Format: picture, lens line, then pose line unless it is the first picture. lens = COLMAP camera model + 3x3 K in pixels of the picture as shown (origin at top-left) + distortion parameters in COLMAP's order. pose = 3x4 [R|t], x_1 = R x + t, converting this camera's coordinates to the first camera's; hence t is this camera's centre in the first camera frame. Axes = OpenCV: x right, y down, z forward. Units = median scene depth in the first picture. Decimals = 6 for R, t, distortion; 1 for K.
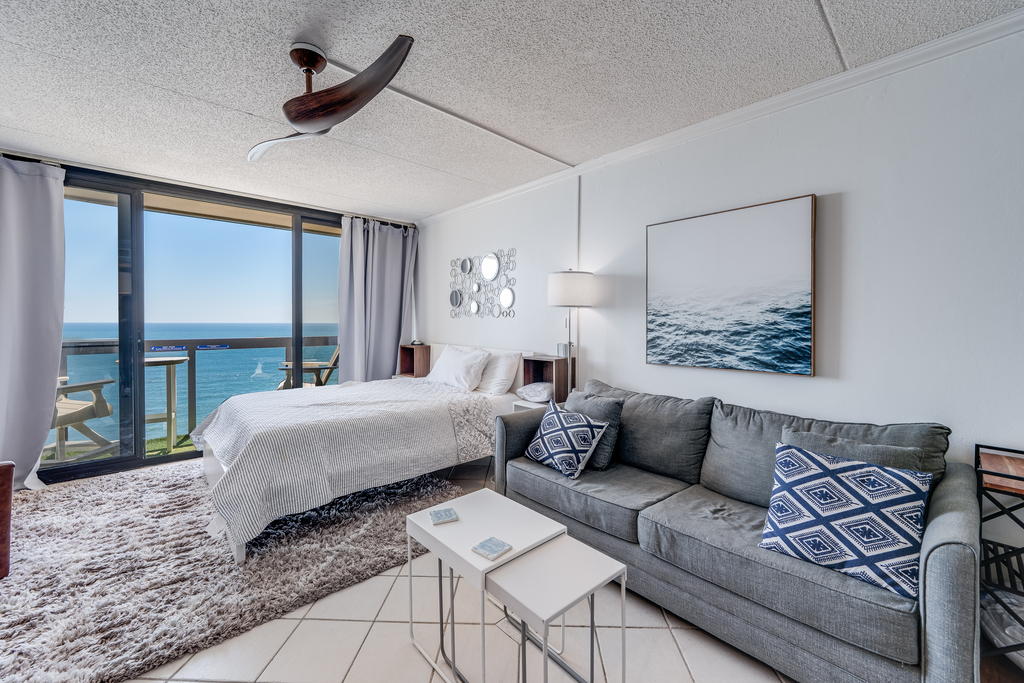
lens RADIAL K [[396.8, 0, 506.6], [0, 396.8, 326.8], [0, 0, 1]] dist [-0.001734, -0.000013]
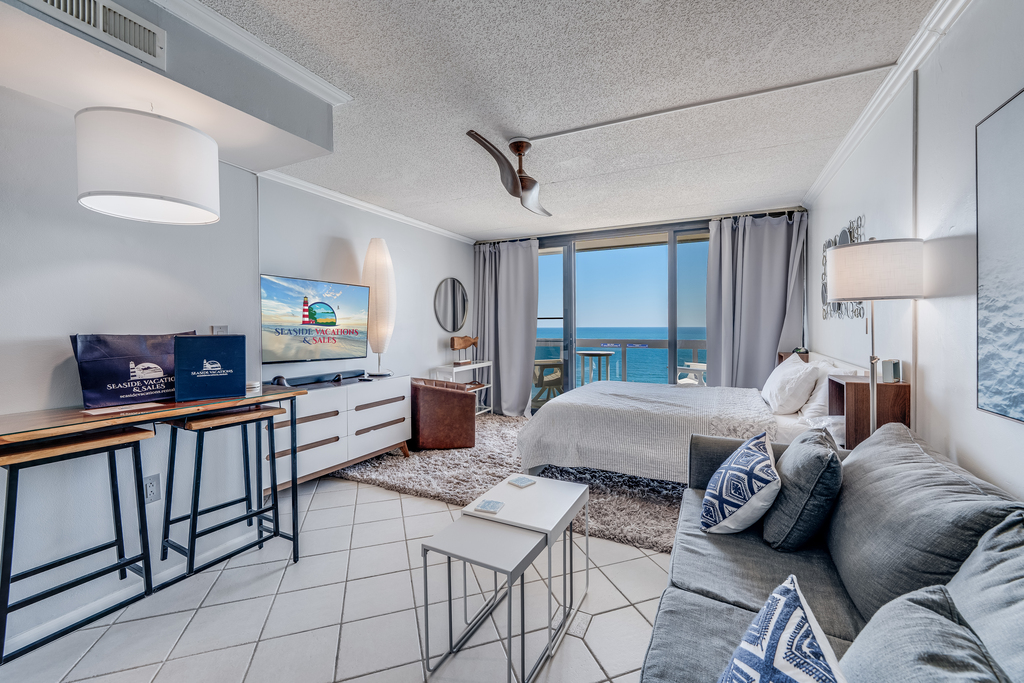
lens RADIAL K [[402.7, 0, 534.1], [0, 402.7, 328.9], [0, 0, 1]] dist [0.000171, 0.000061]
pose [[0.400402, 0.002225, -0.916337, 0.458590], [-0.006191, 0.999981, -0.000278, -0.001488], [0.916319, 0.005785, 0.400408, 0.238231]]
